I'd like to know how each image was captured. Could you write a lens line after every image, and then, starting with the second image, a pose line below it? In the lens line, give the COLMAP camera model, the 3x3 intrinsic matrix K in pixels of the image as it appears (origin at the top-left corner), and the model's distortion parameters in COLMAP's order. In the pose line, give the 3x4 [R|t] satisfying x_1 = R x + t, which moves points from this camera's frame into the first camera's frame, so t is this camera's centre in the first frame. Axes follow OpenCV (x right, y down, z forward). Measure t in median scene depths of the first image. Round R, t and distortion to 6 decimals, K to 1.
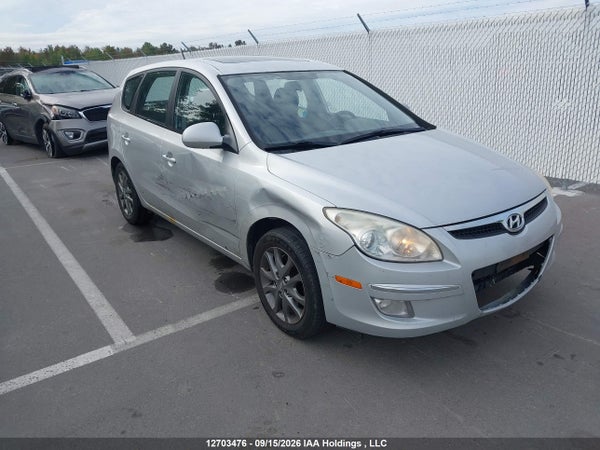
lens RADIAL K [[508.8, 0, 300.0], [0, 508.8, 225.0], [0, 0, 1]] dist [-0.002271, -0.000812]
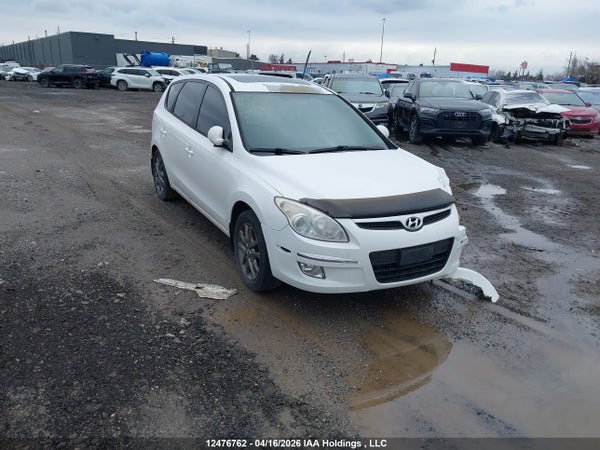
lens RADIAL K [[508.8, 0, 300.0], [0, 508.8, 225.0], [0, 0, 1]] dist [-0.002271, -0.000812]
pose [[0.988482, 0.116824, -0.096205, 0.230124], [-0.117518, 0.993070, -0.001561, 0.034409], [0.095356, 0.012848, 0.995360, -0.353430]]
